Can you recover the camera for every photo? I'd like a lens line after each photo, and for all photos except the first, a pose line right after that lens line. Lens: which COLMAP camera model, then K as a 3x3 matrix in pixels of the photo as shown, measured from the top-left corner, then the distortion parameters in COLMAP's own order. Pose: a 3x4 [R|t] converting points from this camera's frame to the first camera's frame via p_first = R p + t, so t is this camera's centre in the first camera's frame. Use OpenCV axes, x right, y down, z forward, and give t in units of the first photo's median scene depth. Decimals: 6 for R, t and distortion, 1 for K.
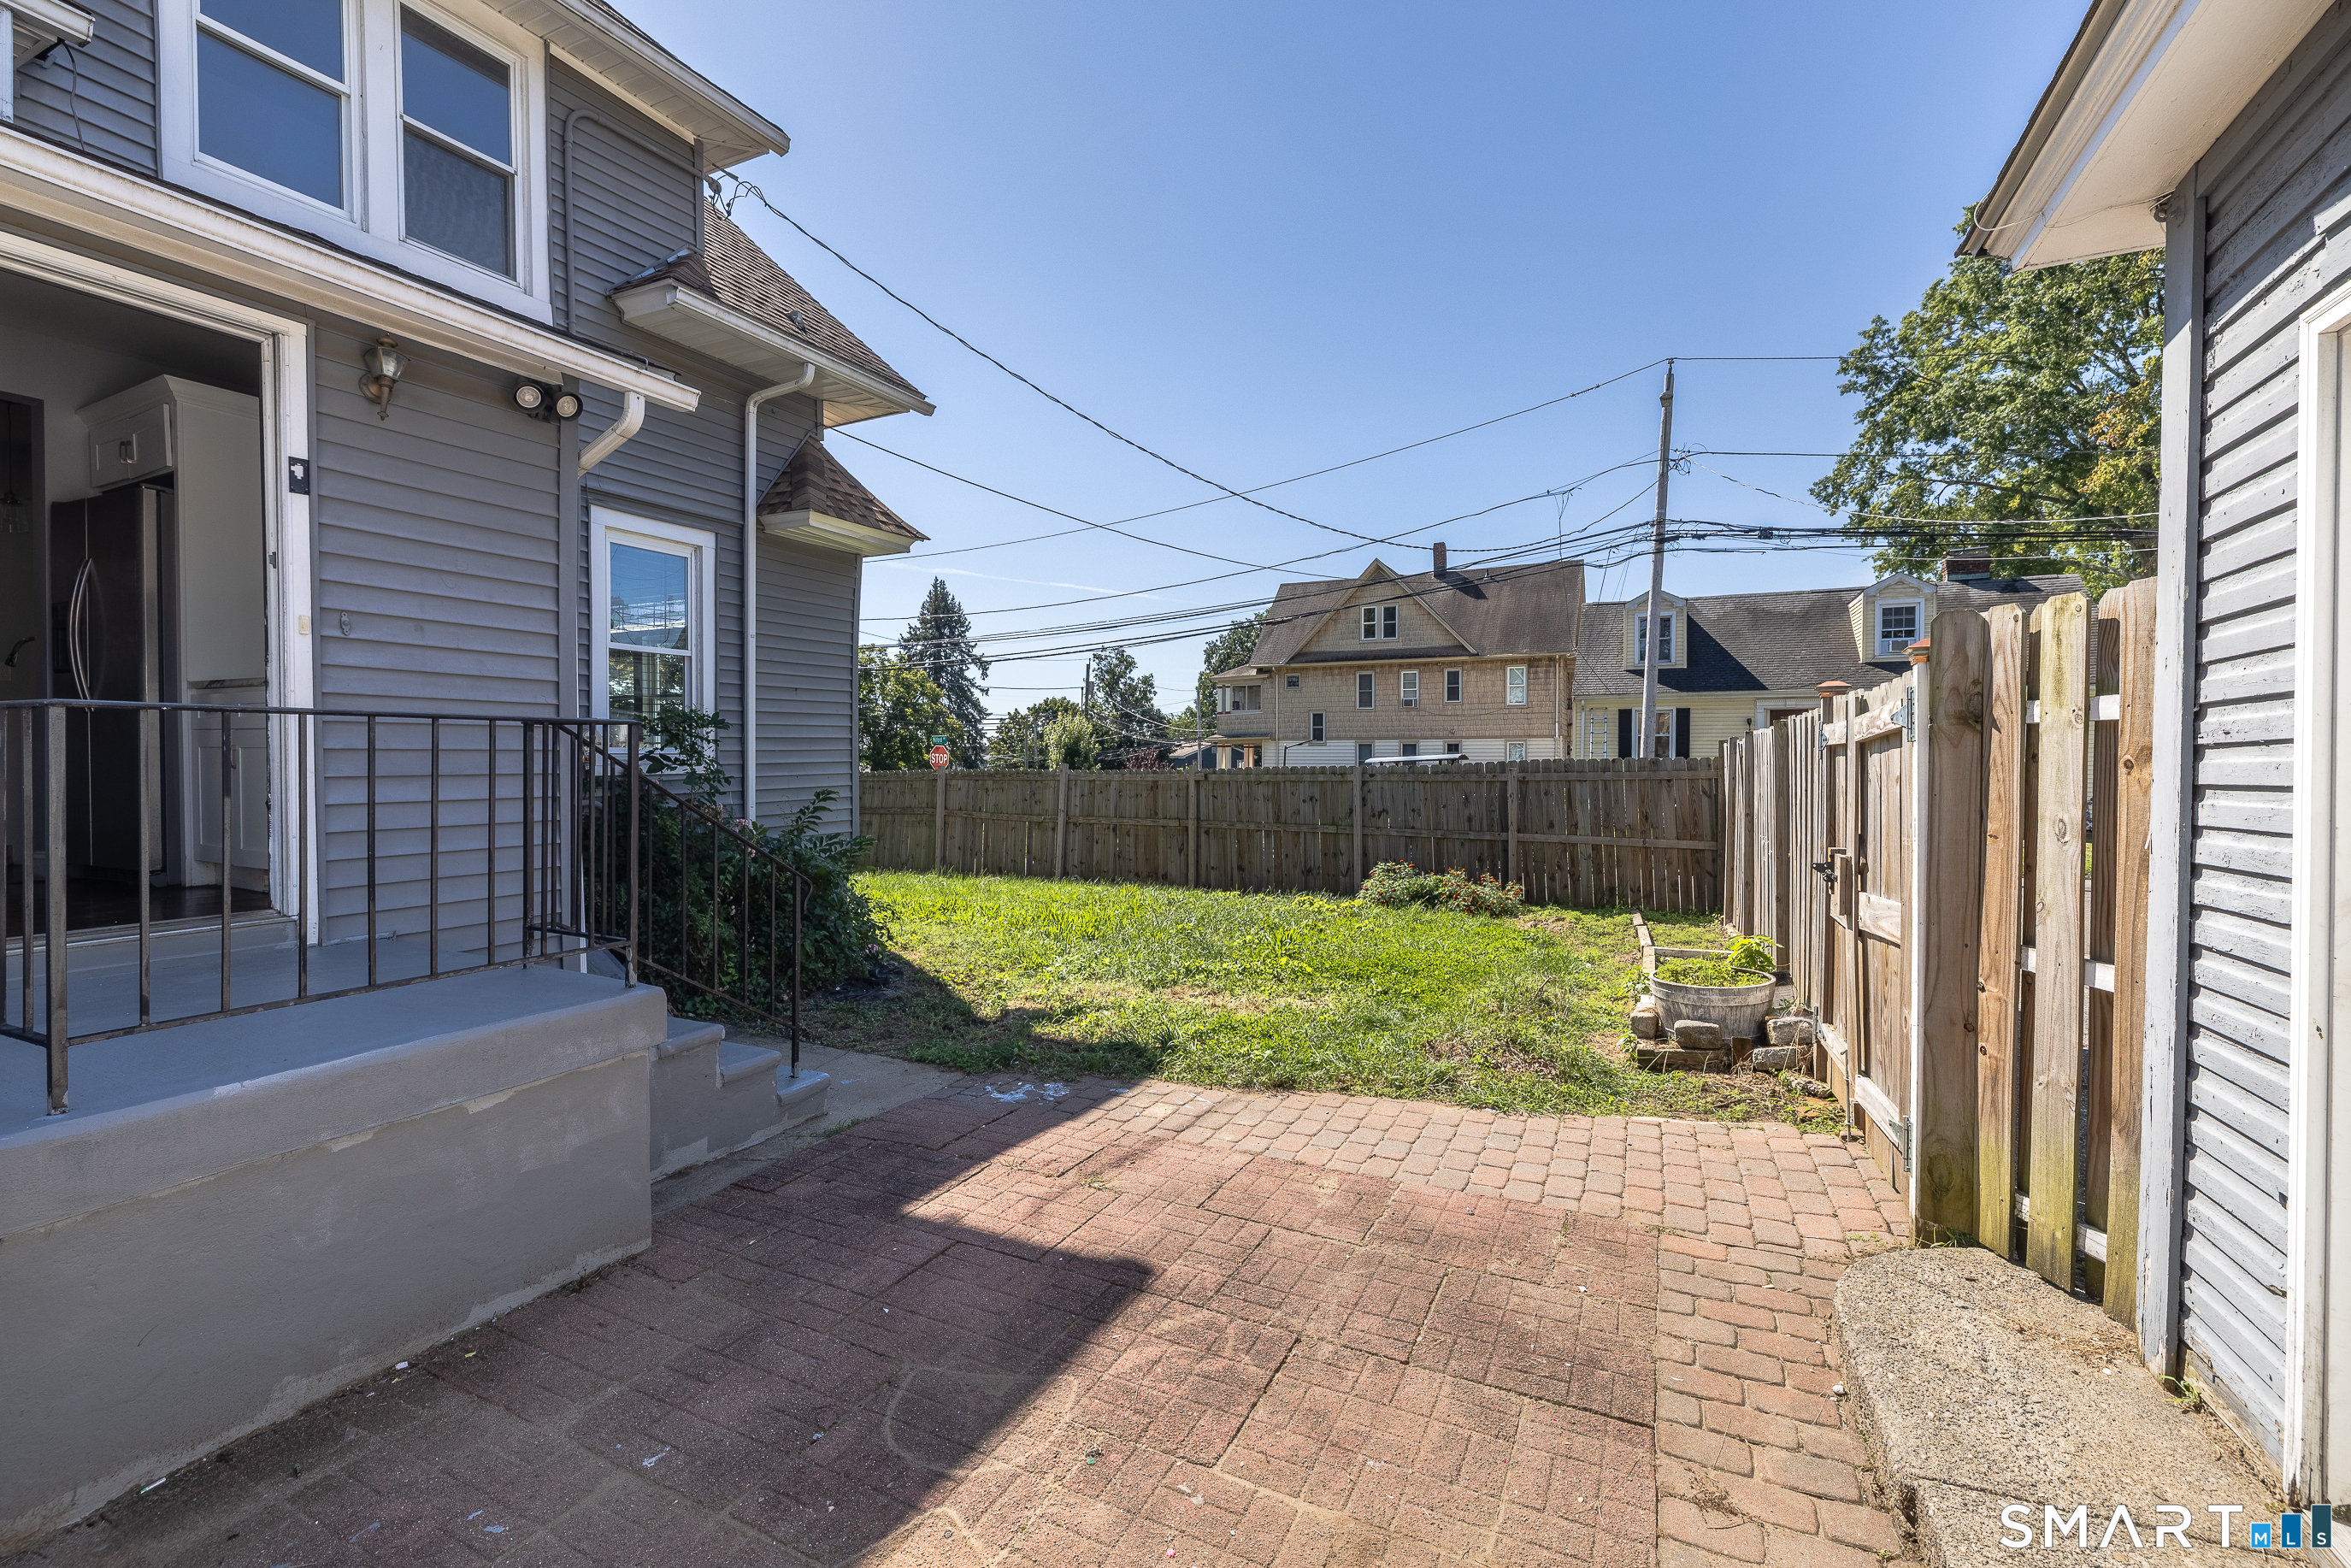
lens RADIAL K [[1071.4, 0, 1148.6], [0, 1071.4, 812.4], [0, 0, 1]] dist [0.001713, 0.000148]
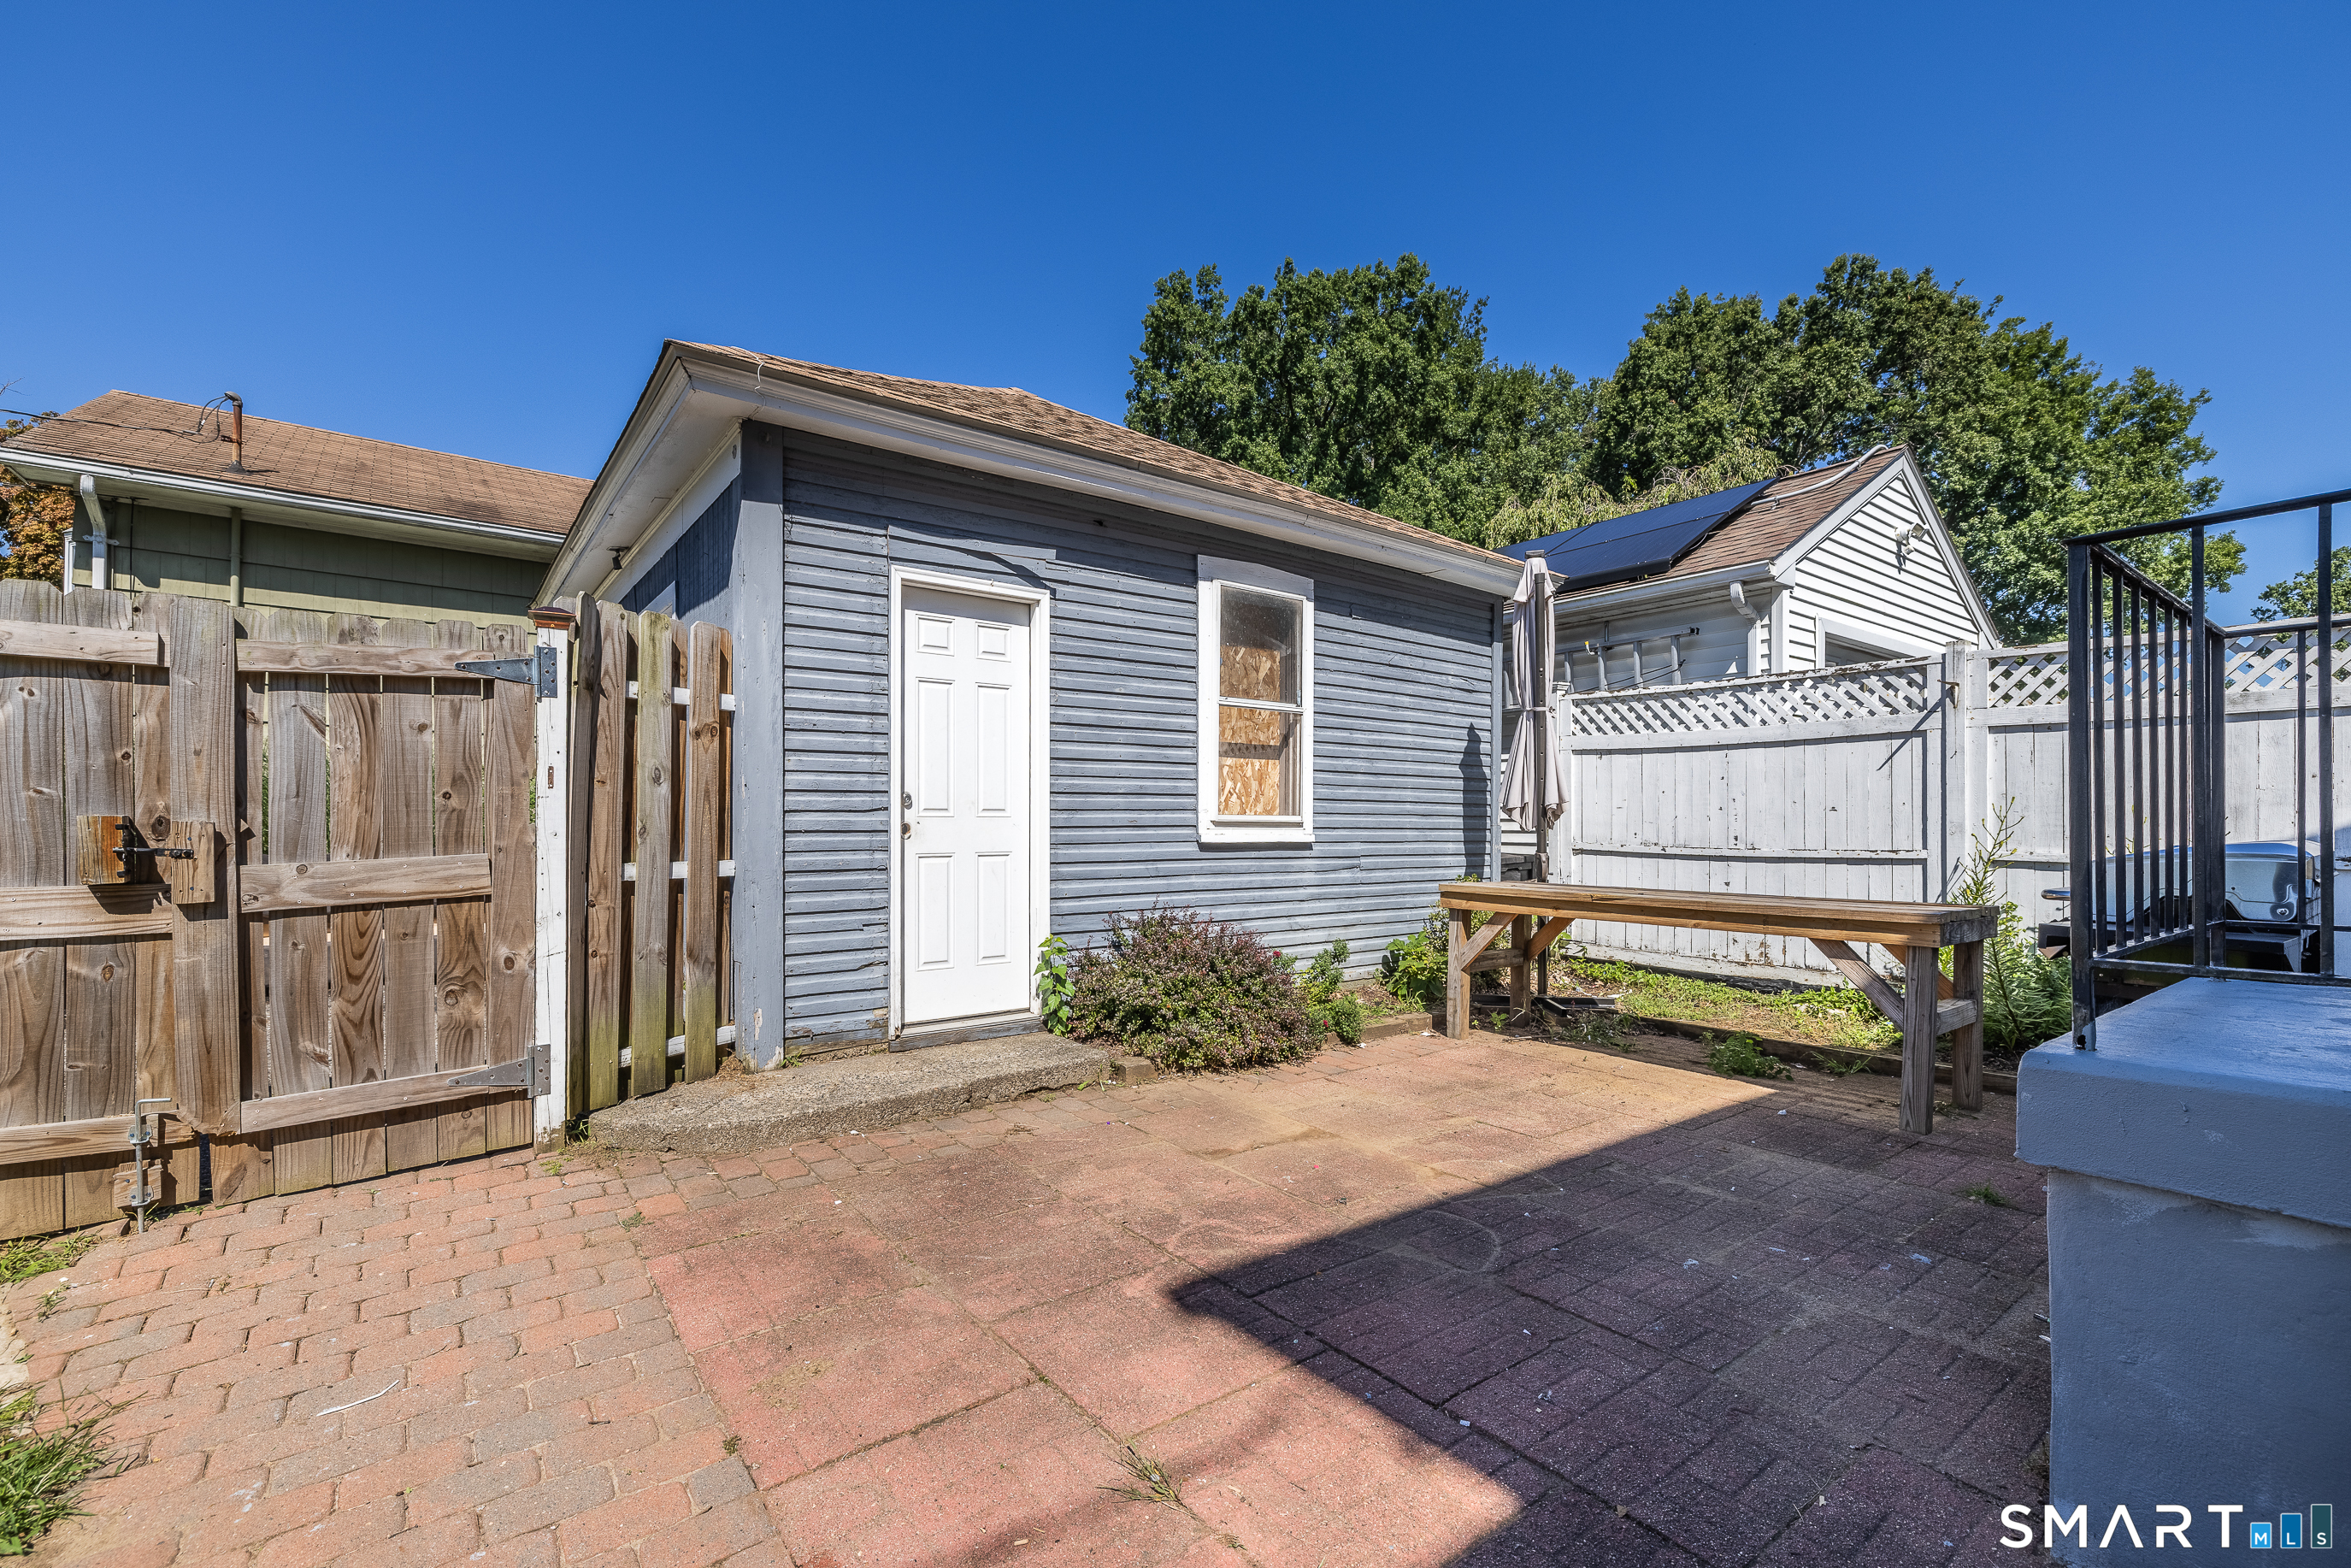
lens RADIAL K [[1071.4, 0, 1148.6], [0, 1071.4, 812.4], [0, 0, 1]] dist [0.001713, 0.000148]
pose [[-0.905719, 0.001531, 0.423876, -0.338381], [0.012923, 0.999628, 0.024001, 0.038166], [-0.423682, 0.027216, -0.905402, 1.902244]]
